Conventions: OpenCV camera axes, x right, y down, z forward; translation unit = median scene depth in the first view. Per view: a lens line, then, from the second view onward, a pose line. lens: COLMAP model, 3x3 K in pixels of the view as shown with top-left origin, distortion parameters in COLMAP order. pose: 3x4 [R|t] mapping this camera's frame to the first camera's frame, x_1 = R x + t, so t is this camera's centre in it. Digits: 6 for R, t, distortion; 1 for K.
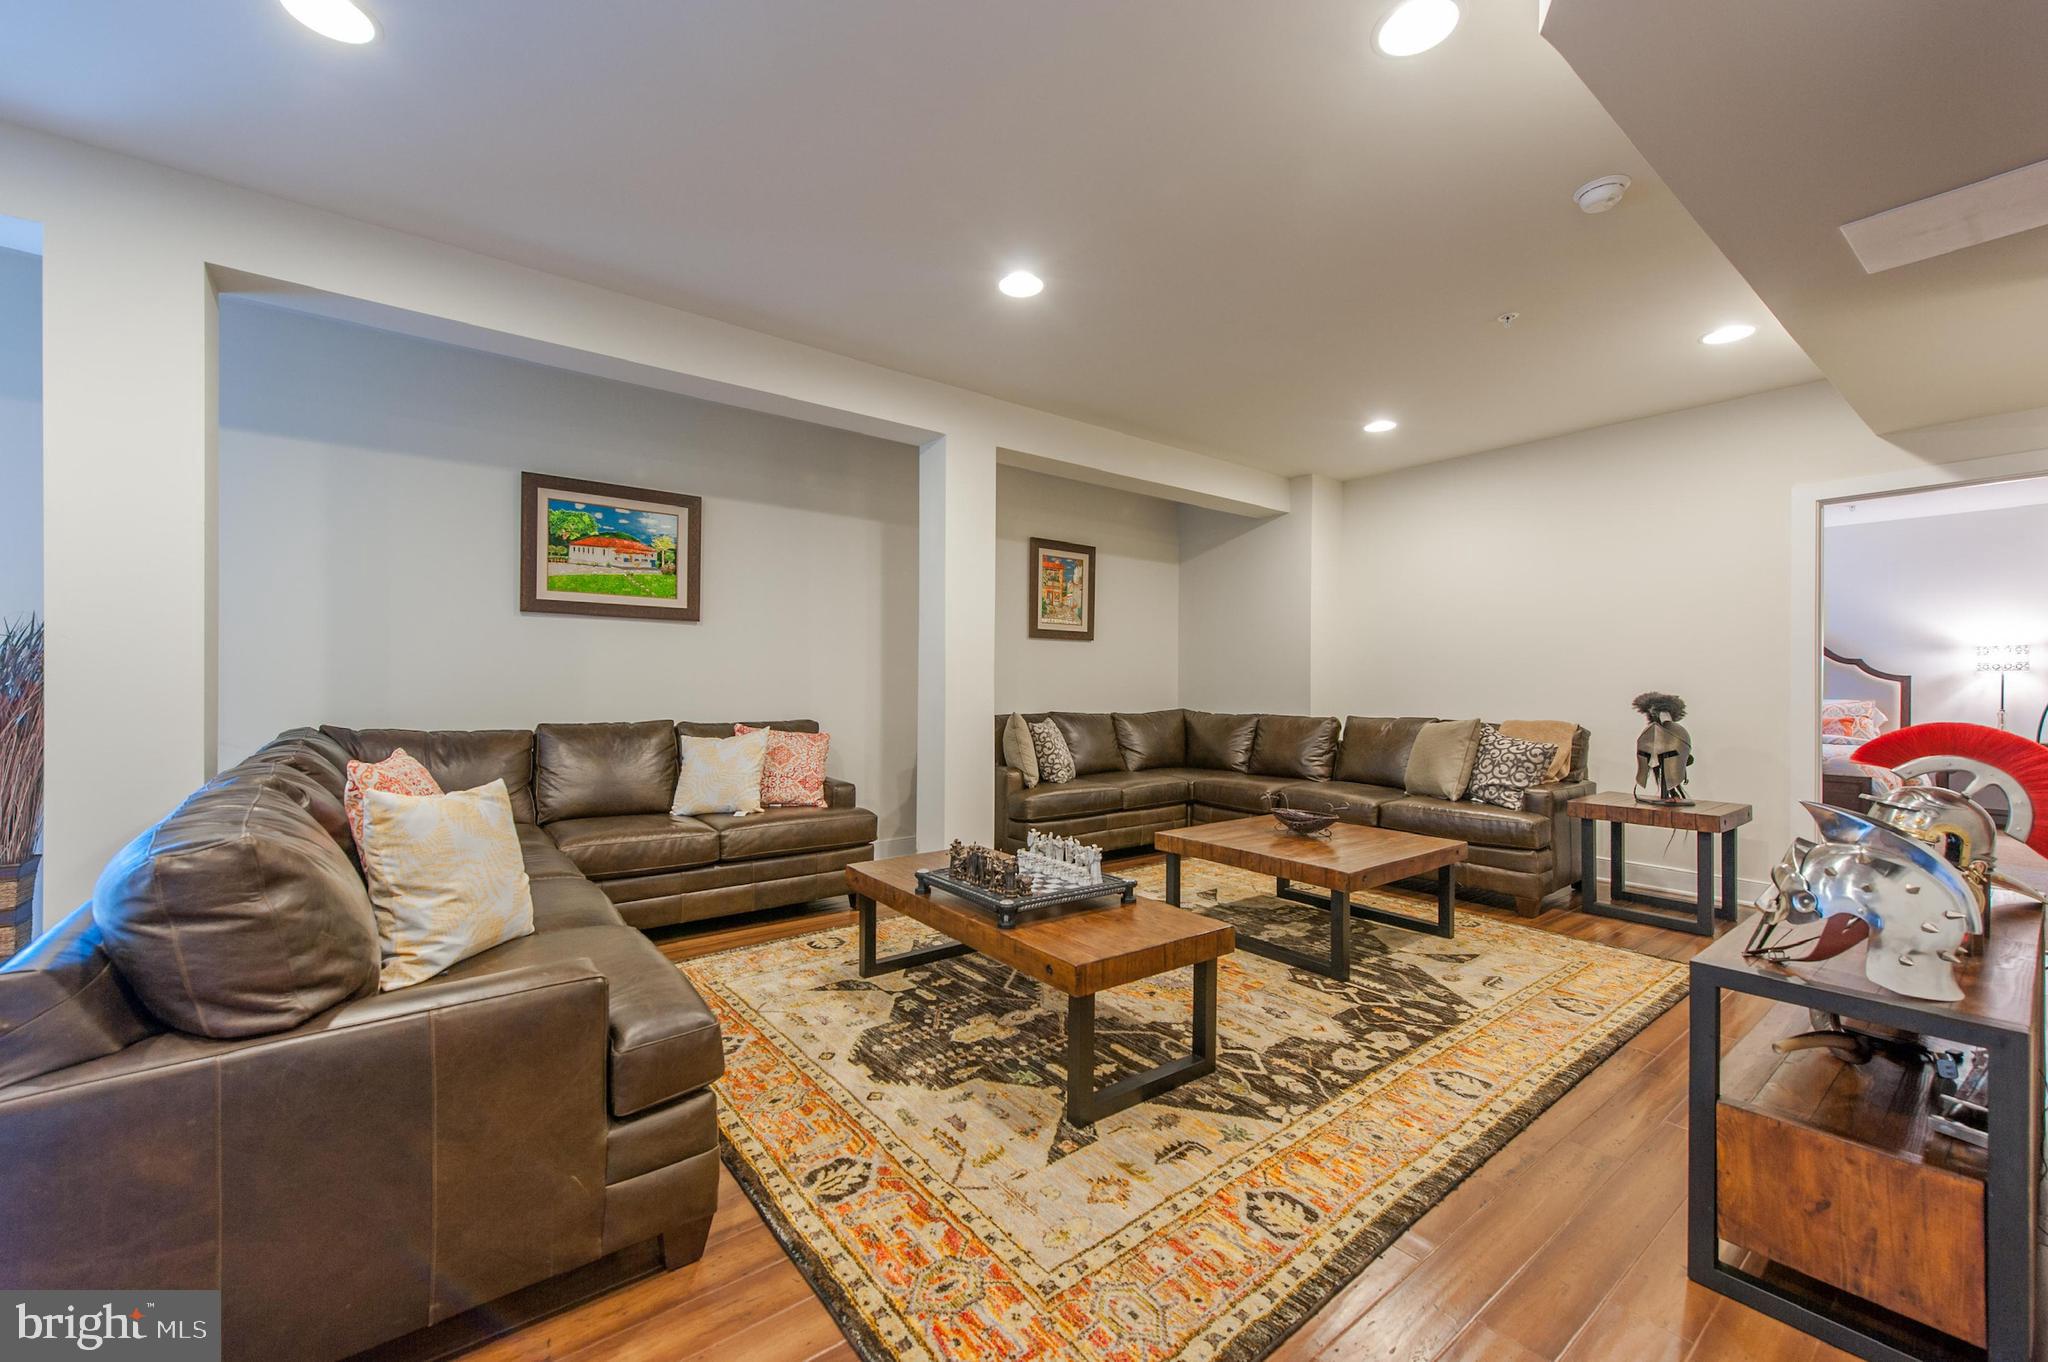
lens RADIAL K [[814.9, 0, 1028.7], [0, 814.9, 684.7], [0, 0, 1]] dist [0.010894, -0.000386]
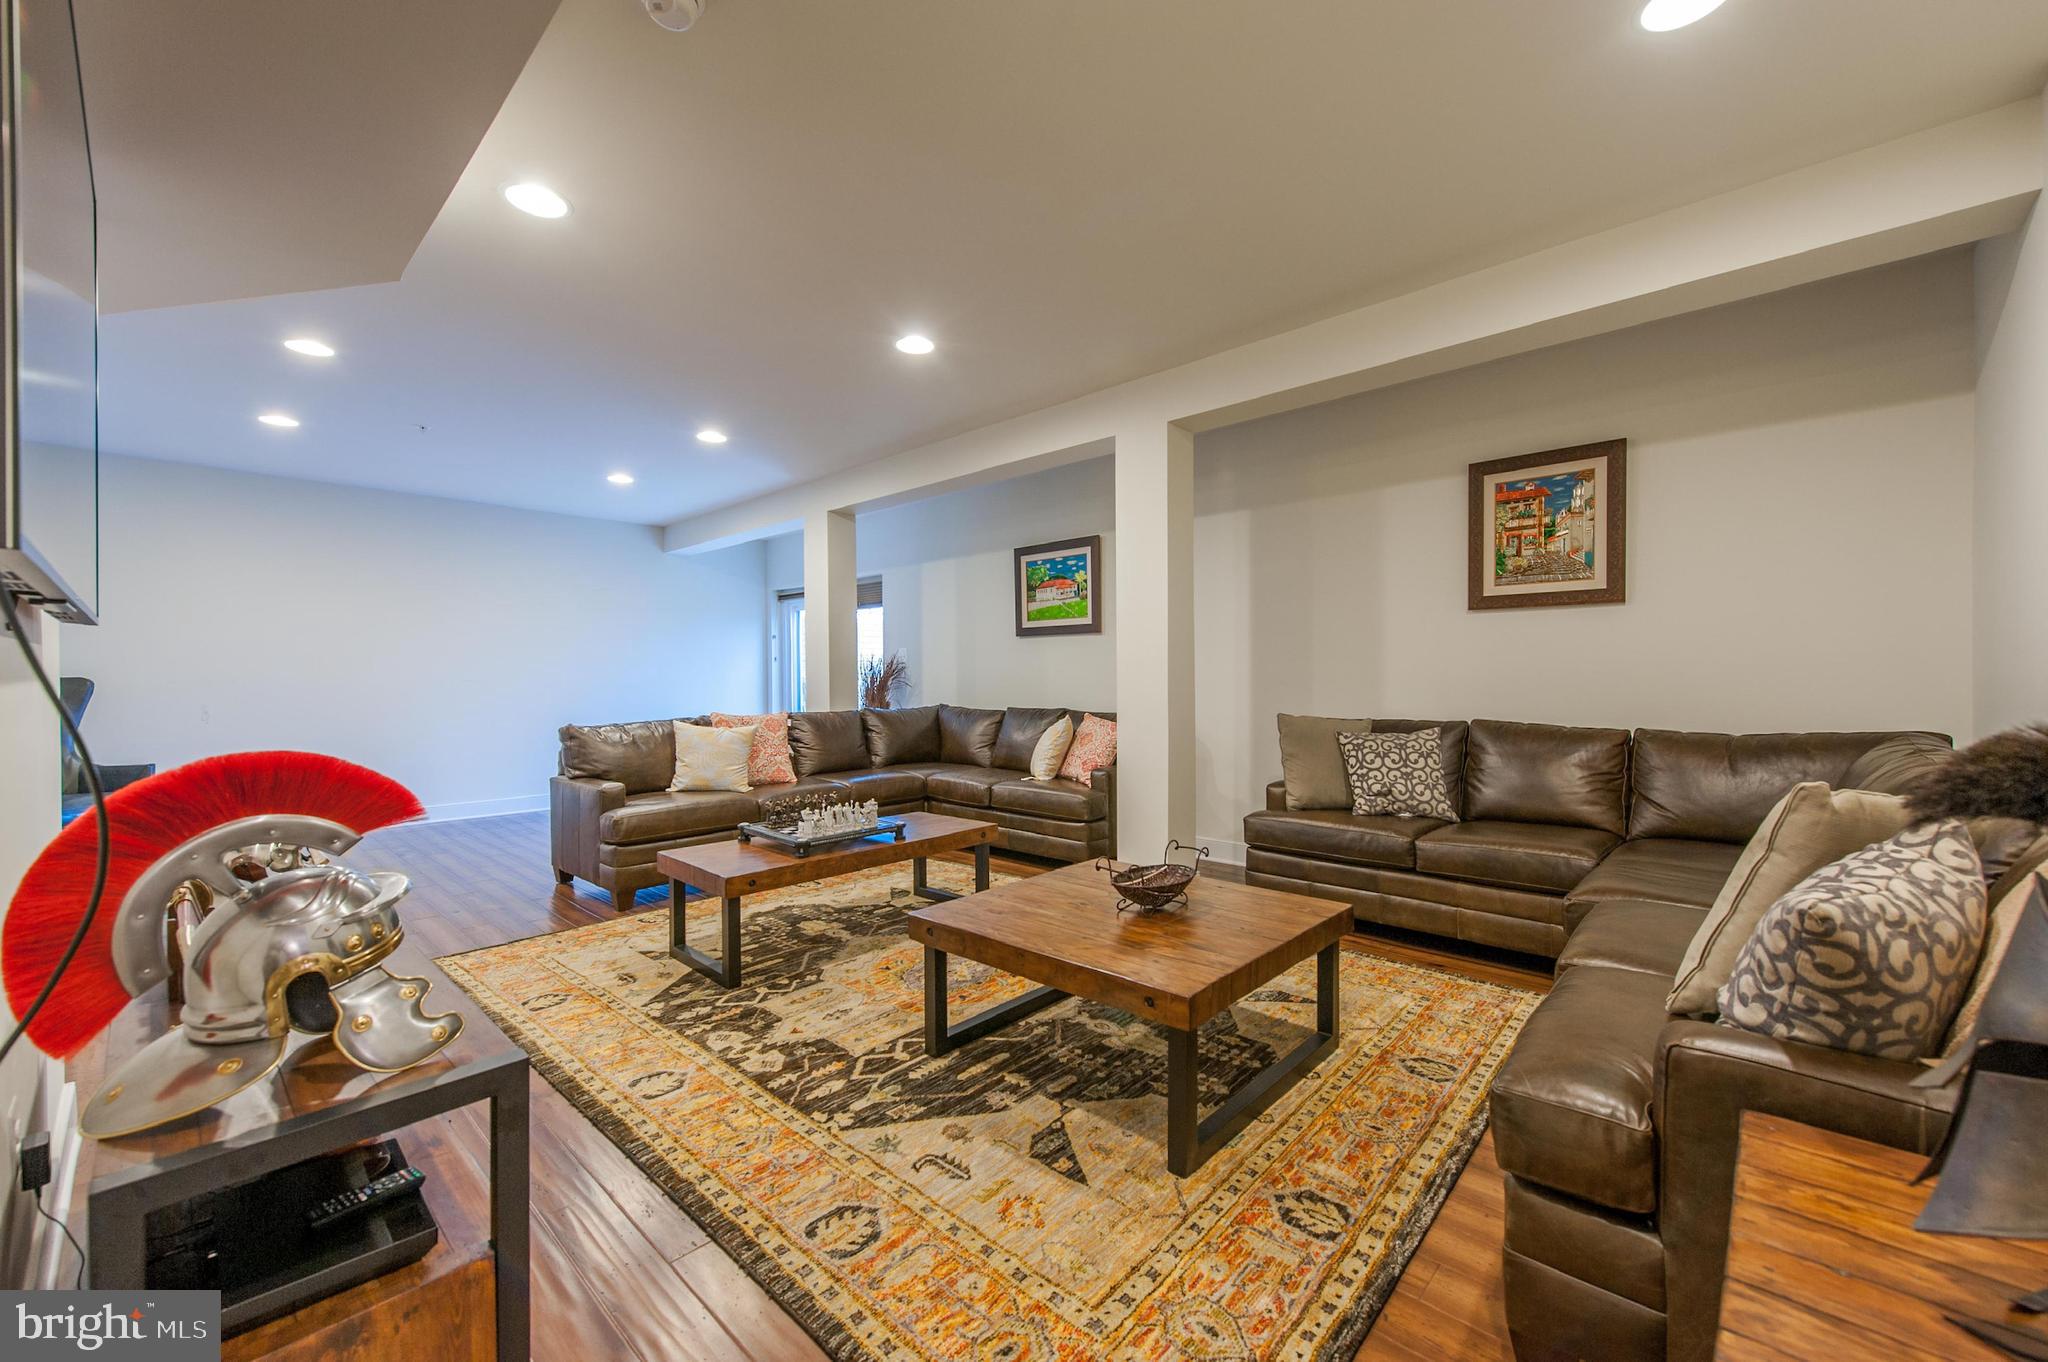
lens RADIAL K [[803.3, 0, 997.5], [0, 803.3, 677.5], [0, 0, 1]] dist [0.018247, 0.000024]
pose [[0.134972, -0.008330, -0.990814, 0.908867], [0.006562, 0.999950, -0.007513, 0.001932], [0.990828, -0.005488, 0.135020, 0.743328]]
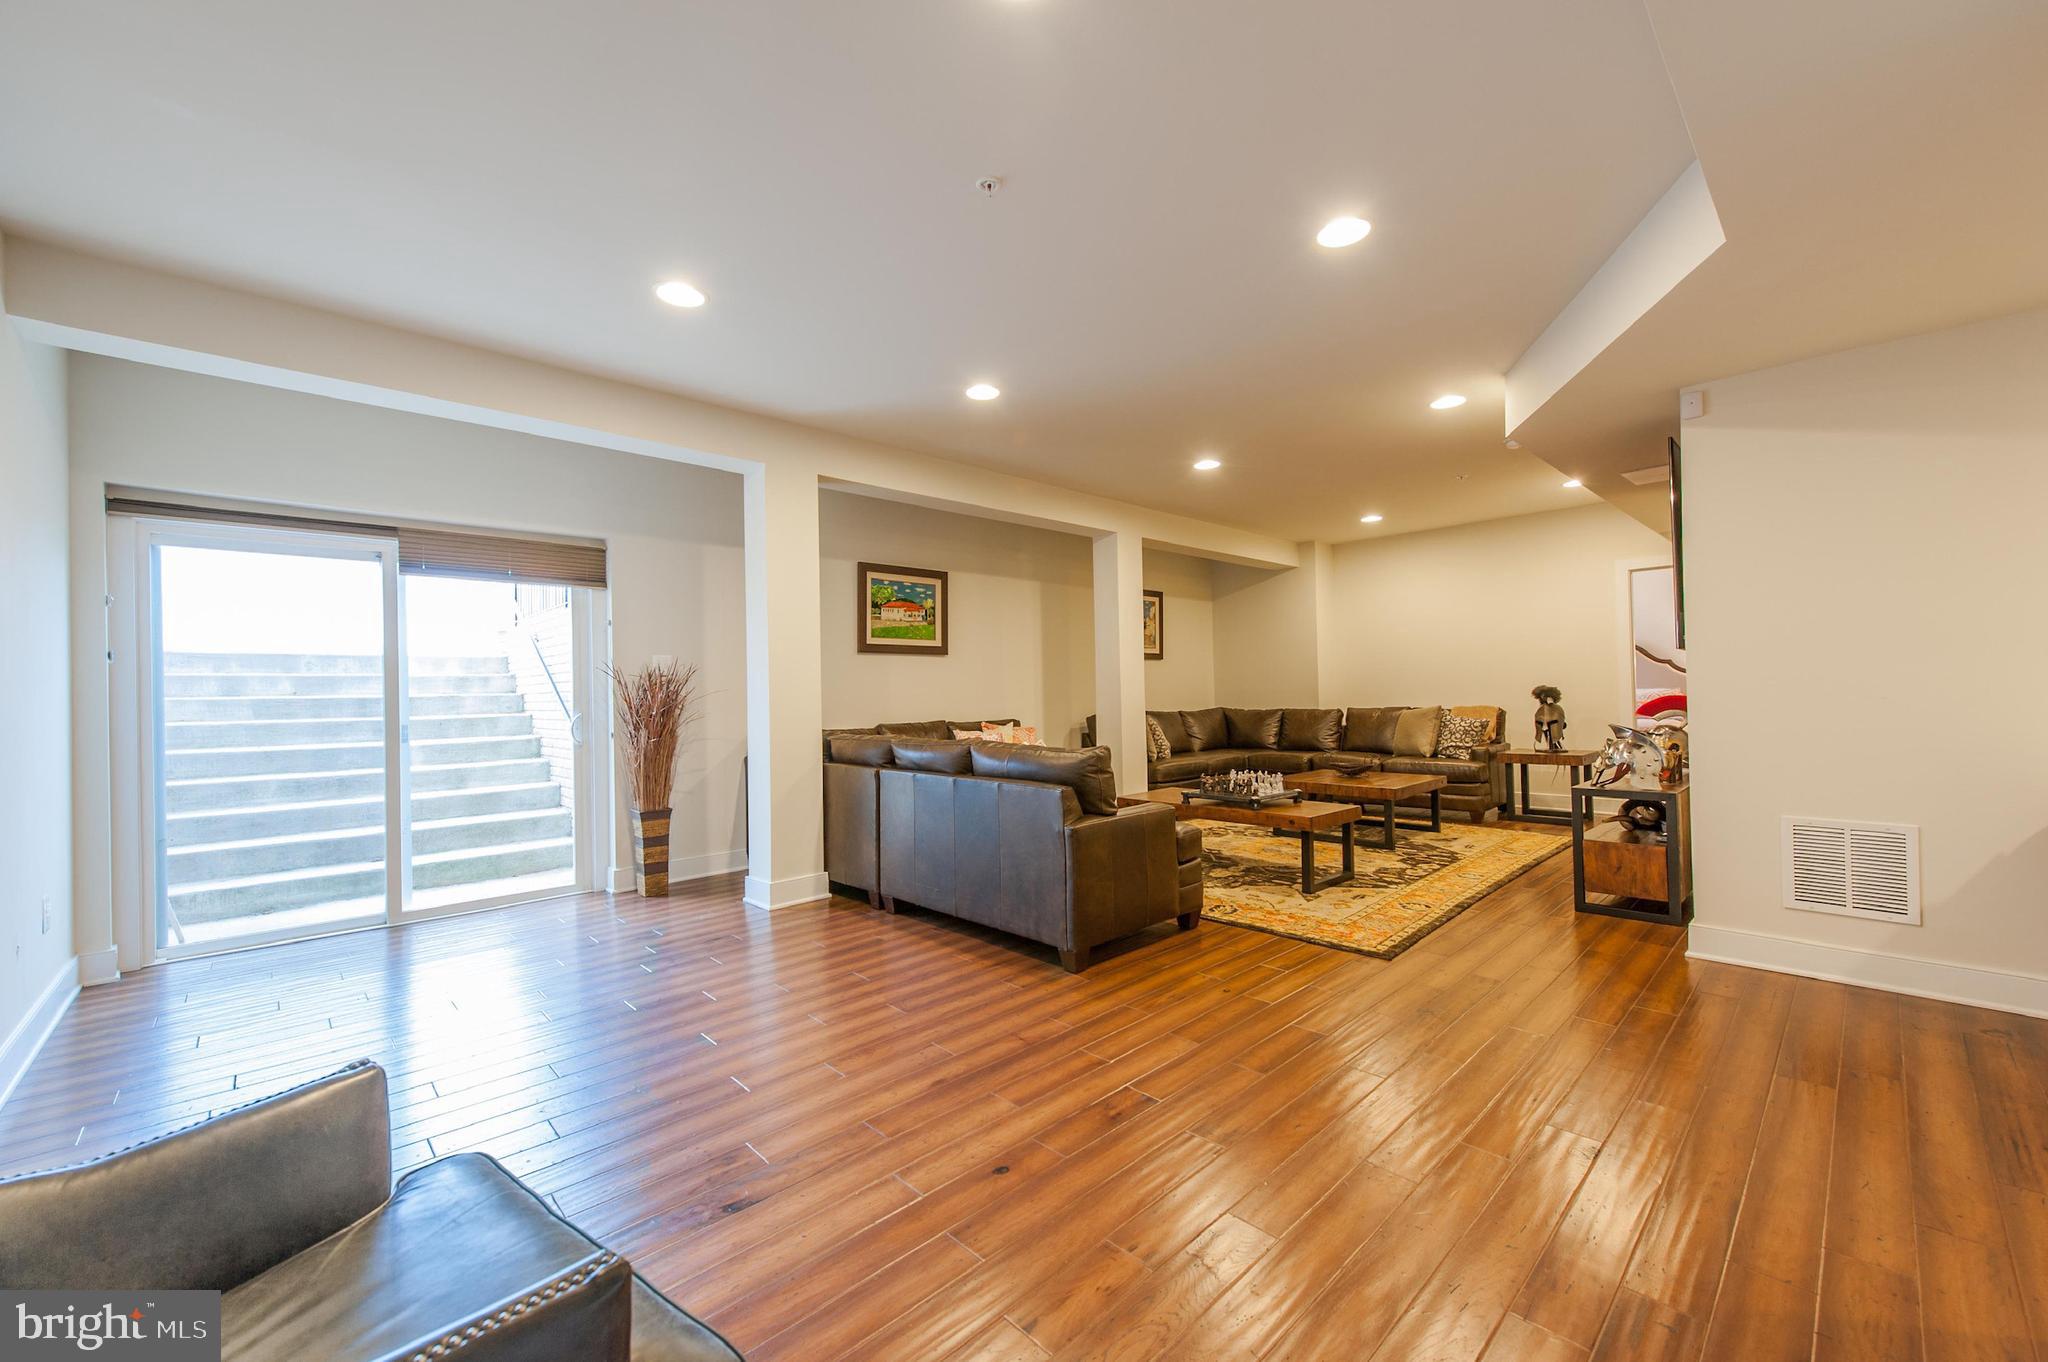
lens RADIAL K [[815.8, 0, 1024.0], [0, 815.8, 681.0], [0, 0, 1]] dist [0.011695, -0.000056]
pose [[0.994384, -0.024421, 0.102973, -0.464792], [0.026210, 0.999528, -0.016051, -0.001568], [-0.102532, 0.018660, 0.994555, -0.557113]]
